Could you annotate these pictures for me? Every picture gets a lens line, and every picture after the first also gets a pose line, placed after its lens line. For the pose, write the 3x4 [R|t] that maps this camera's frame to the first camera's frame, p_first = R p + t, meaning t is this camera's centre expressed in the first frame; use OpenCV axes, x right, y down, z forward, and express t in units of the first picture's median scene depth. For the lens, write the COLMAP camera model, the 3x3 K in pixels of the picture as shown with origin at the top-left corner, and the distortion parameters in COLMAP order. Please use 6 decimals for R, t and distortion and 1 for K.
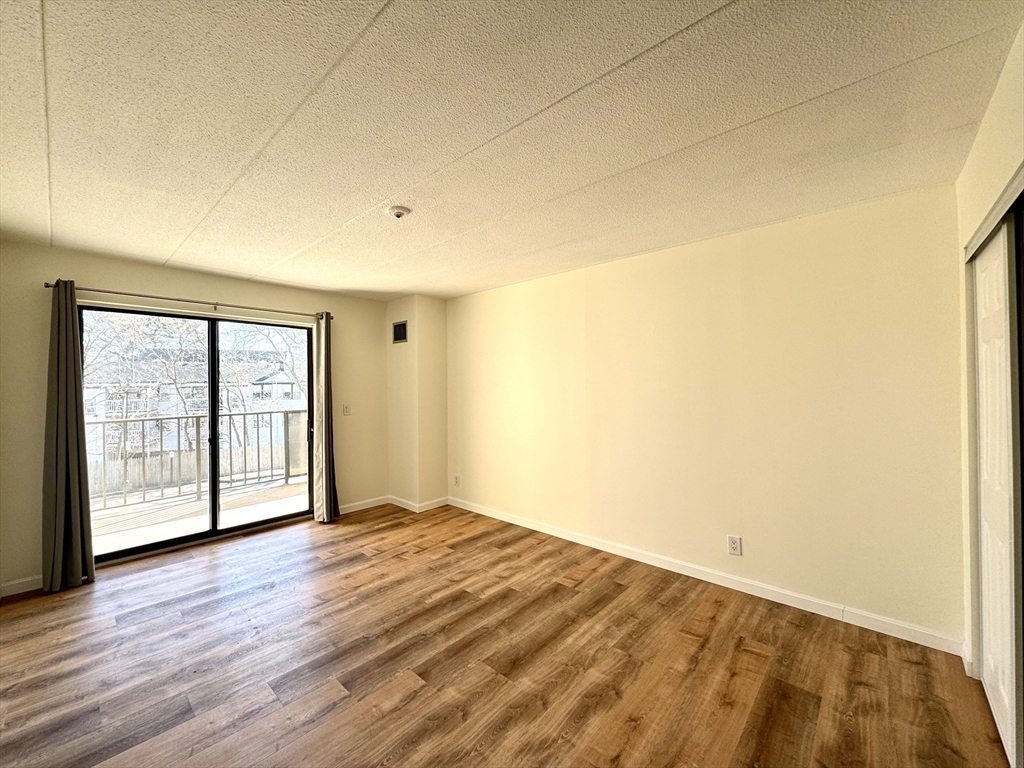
lens RADIAL K [[406.7, 0, 508.3], [0, 406.7, 387.6], [0, 0, 1]] dist [-0.003554, 0.000369]
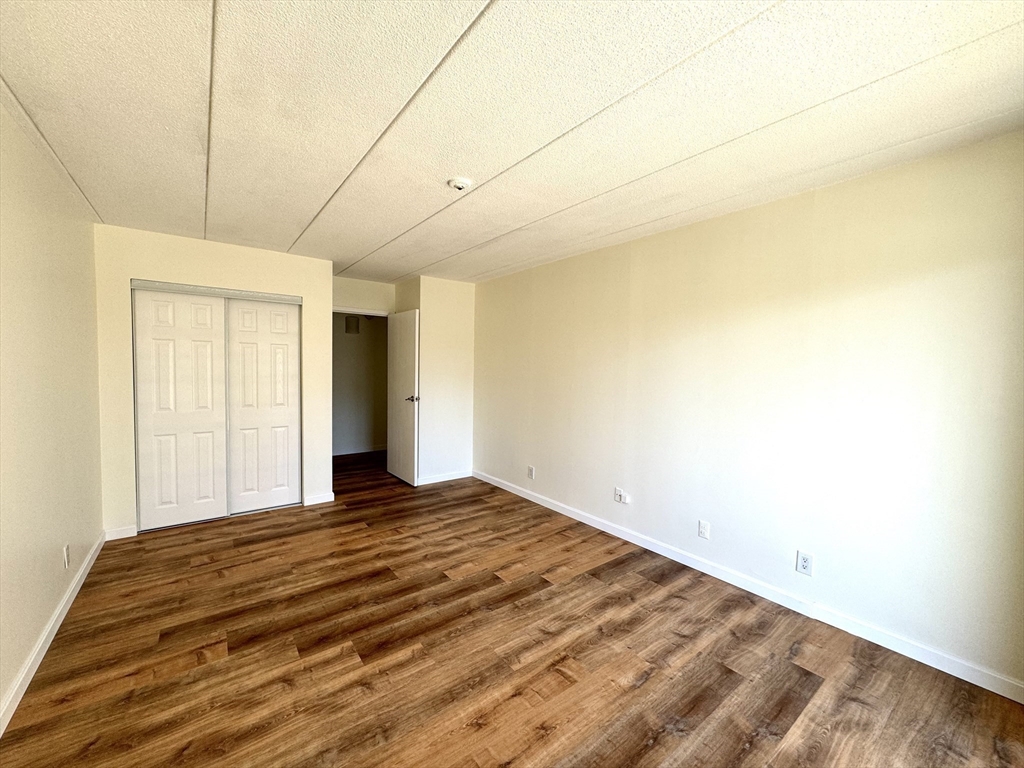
lens RADIAL K [[406.7, 0, 516.6], [0, 406.7, 382.4], [0, 0, 1]] dist [-0.003554, 0.000369]
pose [[-0.985923, -0.014865, 0.166538, -0.565123], [-0.007118, 0.998869, 0.047015, -0.012094], [-0.167048, 0.045168, -0.984914, 1.921362]]
